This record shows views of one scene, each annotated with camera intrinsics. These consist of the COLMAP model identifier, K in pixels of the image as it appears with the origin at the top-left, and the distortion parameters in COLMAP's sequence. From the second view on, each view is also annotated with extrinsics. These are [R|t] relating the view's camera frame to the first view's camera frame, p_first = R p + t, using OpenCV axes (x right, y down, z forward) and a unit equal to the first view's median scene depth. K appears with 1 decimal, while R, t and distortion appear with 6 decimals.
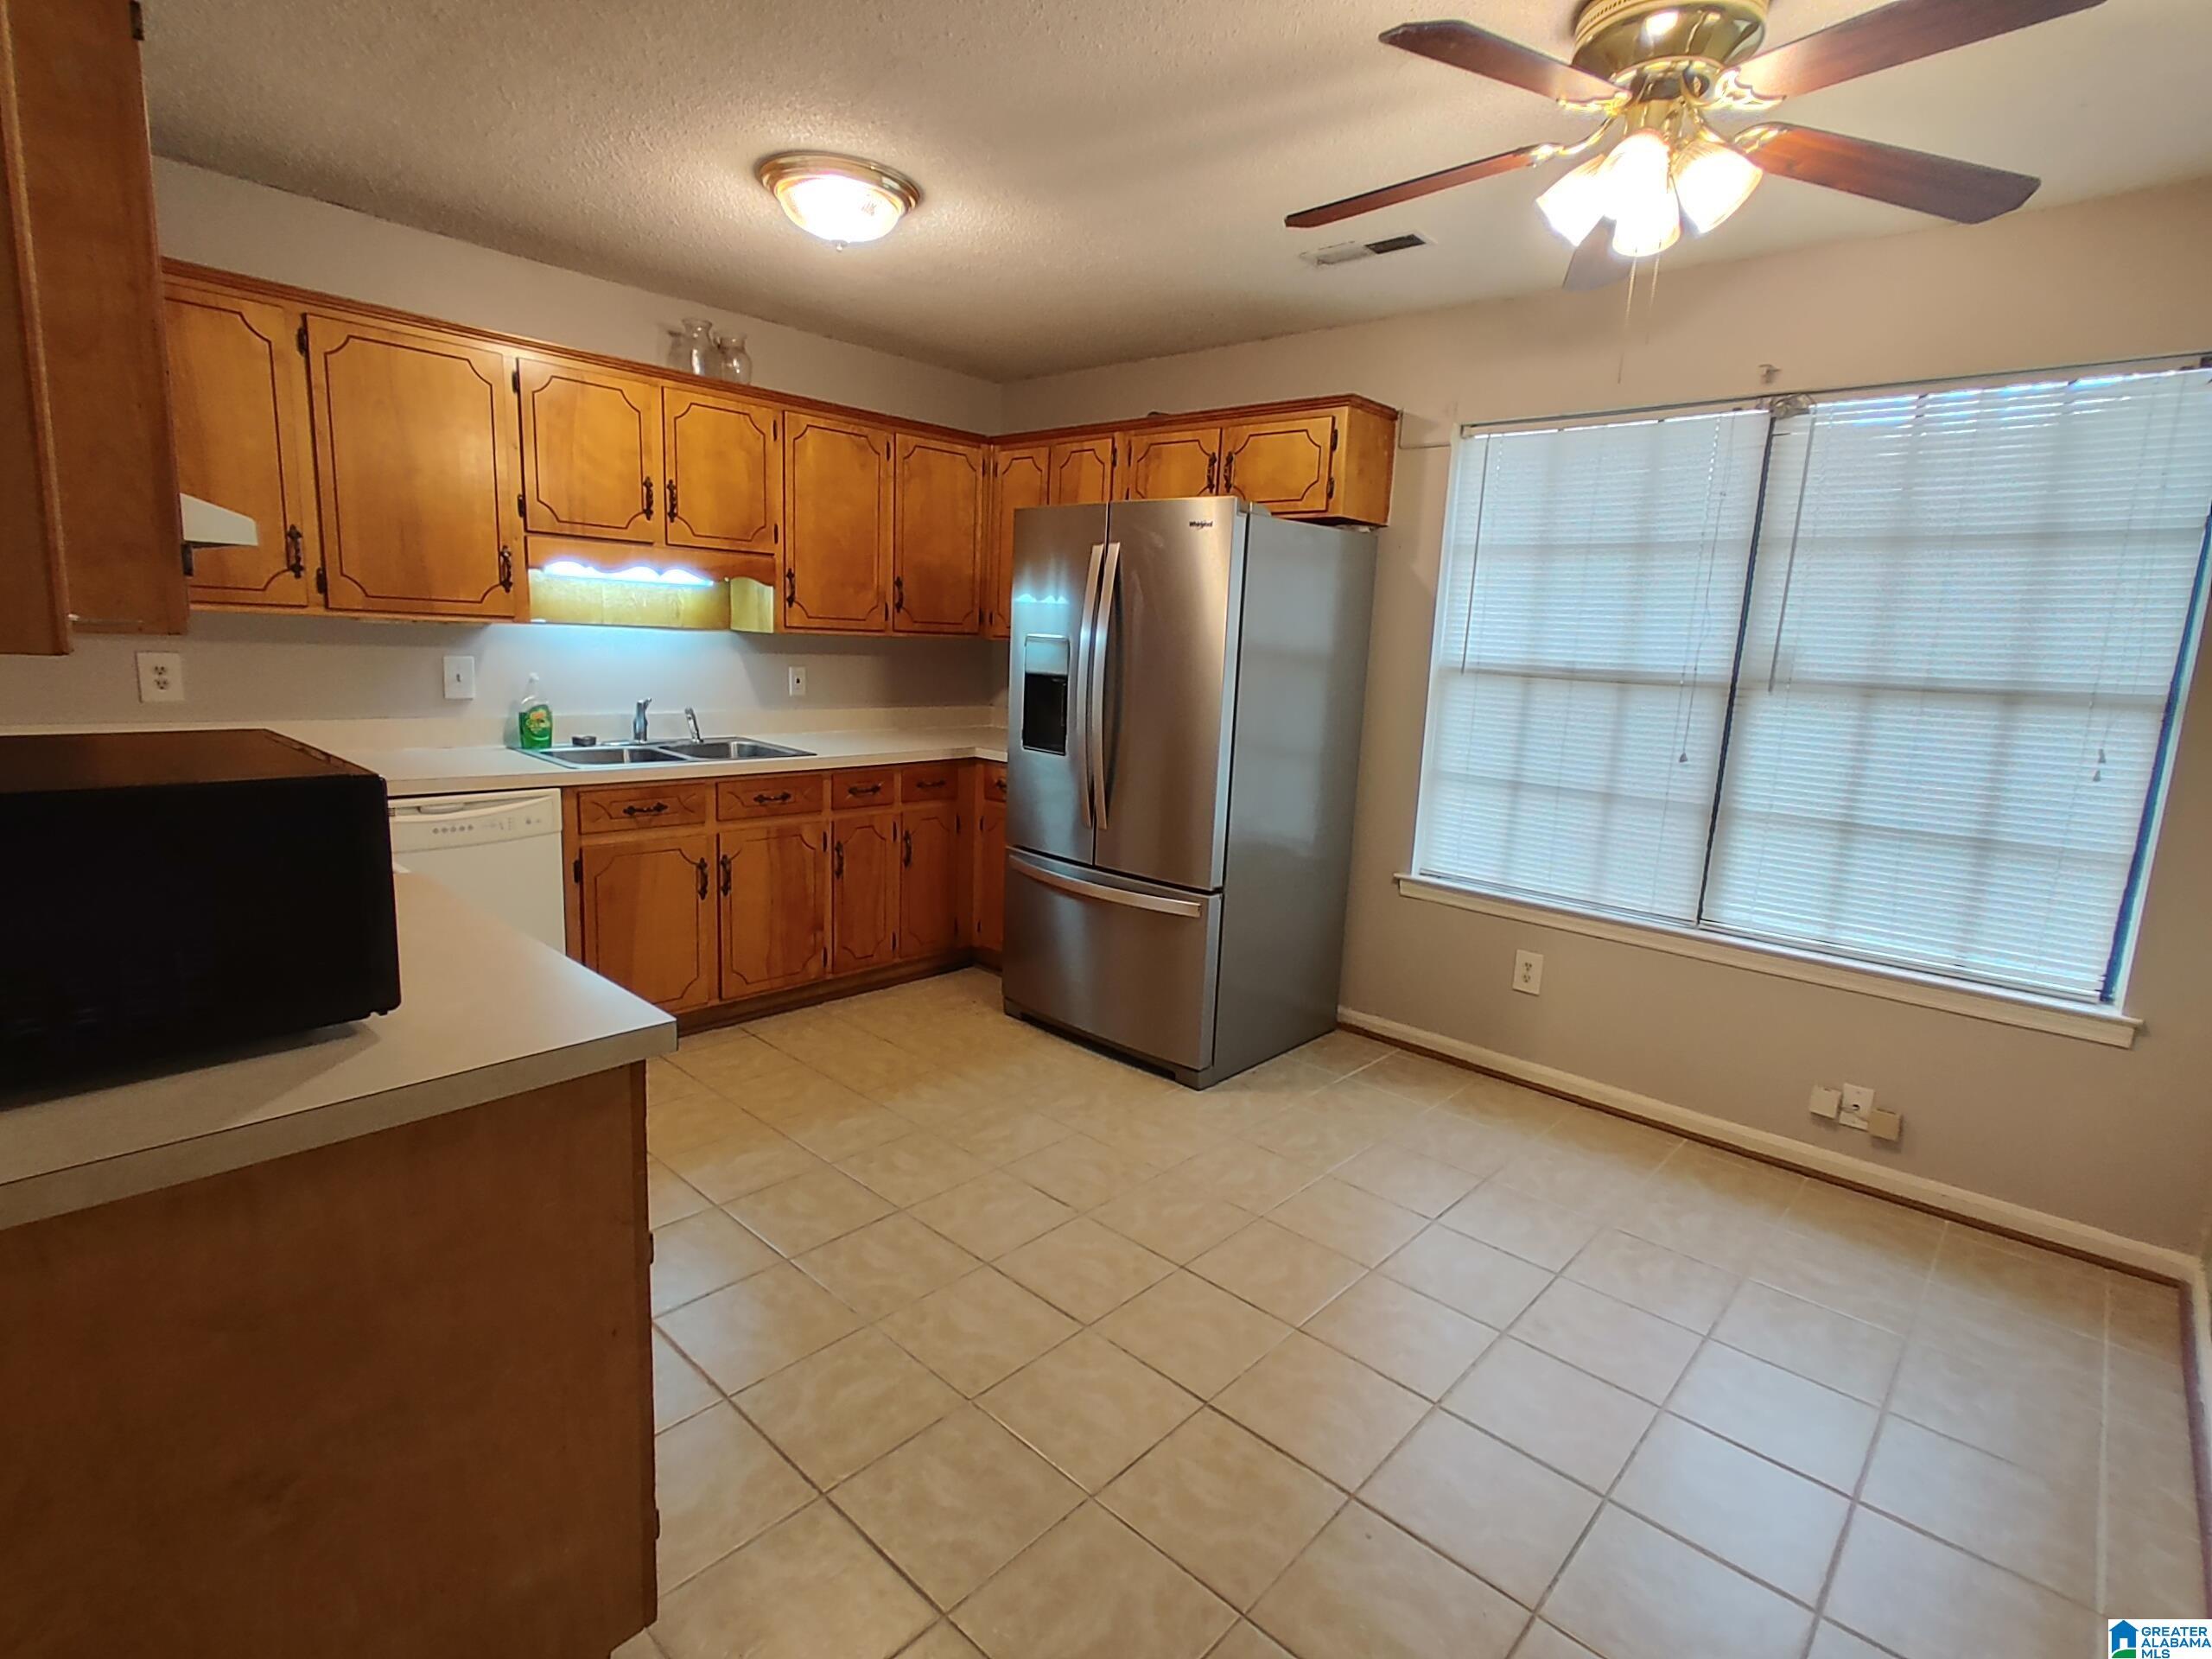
lens RADIAL K [[1081.1, 0, 1110.3], [0, 1081.1, 823.6], [0, 0, 1]] dist [0.004356, -0.000321]
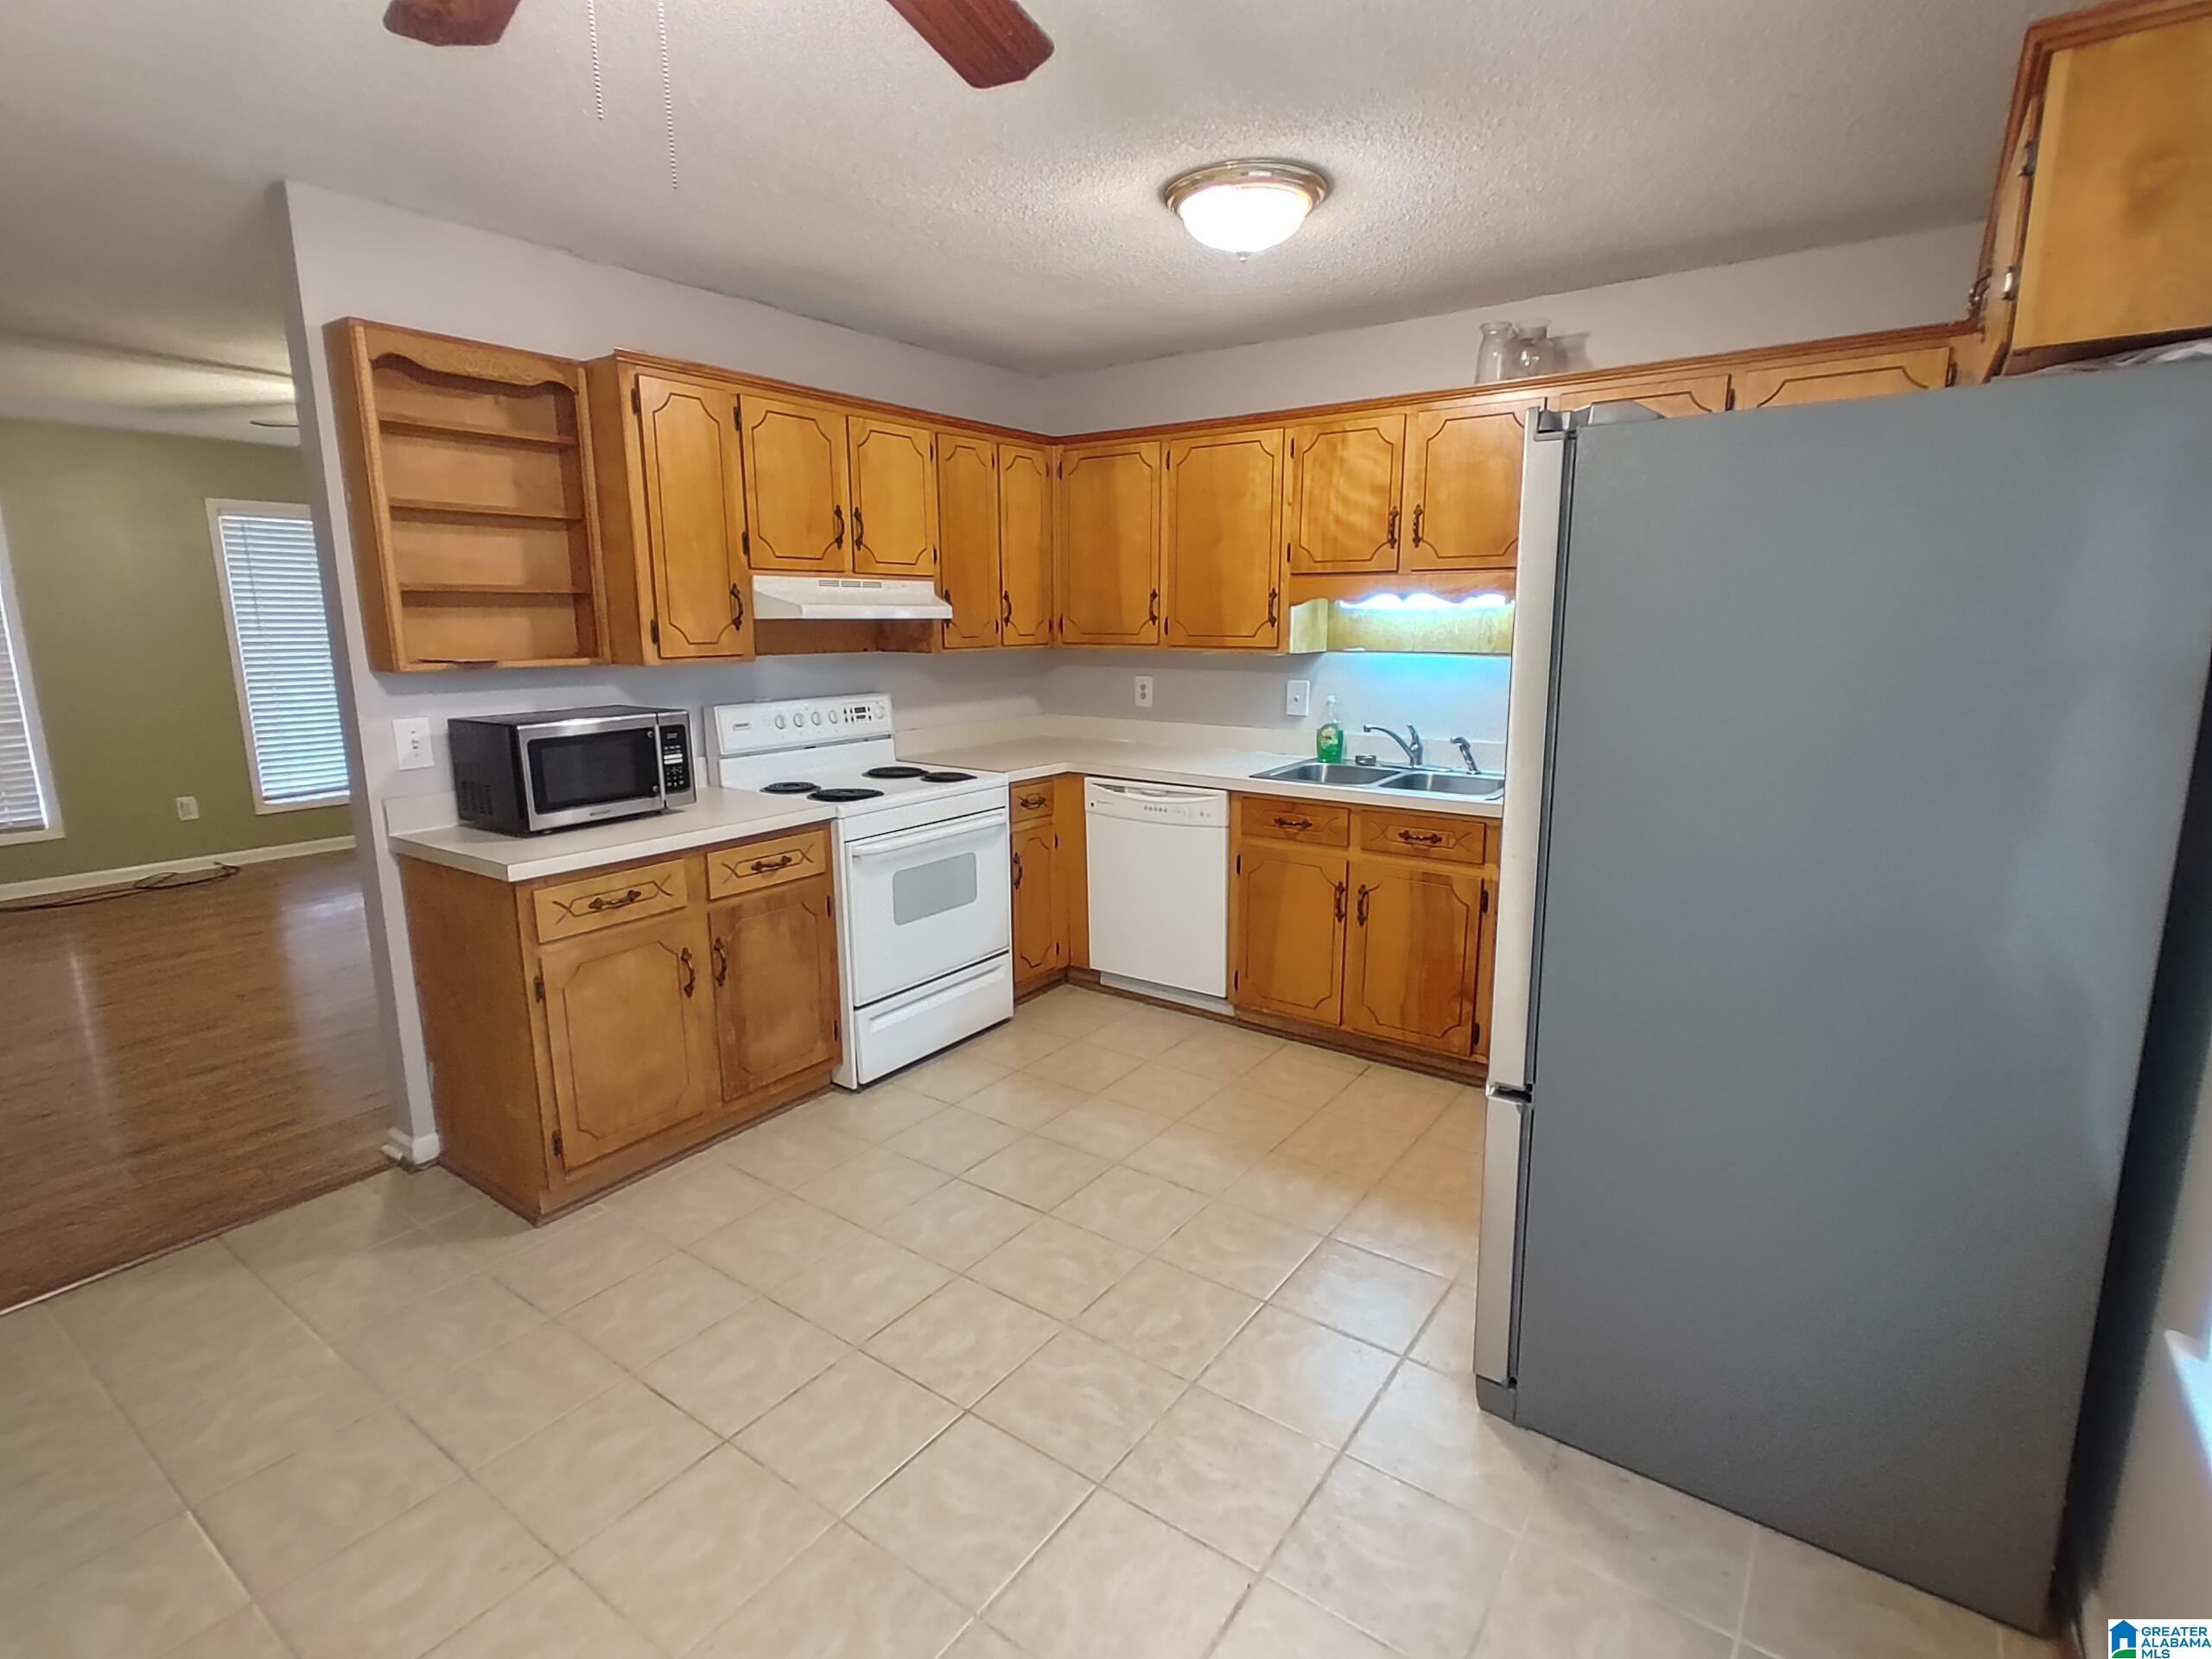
lens RADIAL K [[1081.1, 0, 1112.0], [0, 1081.1, 829.4], [0, 0, 1]] dist [0.004356, -0.000321]
pose [[0.120982, 0.144720, -0.982049, 0.607601], [-0.164621, 0.978541, 0.123923, -0.110916], [0.978909, 0.146674, 0.142210, 0.670974]]
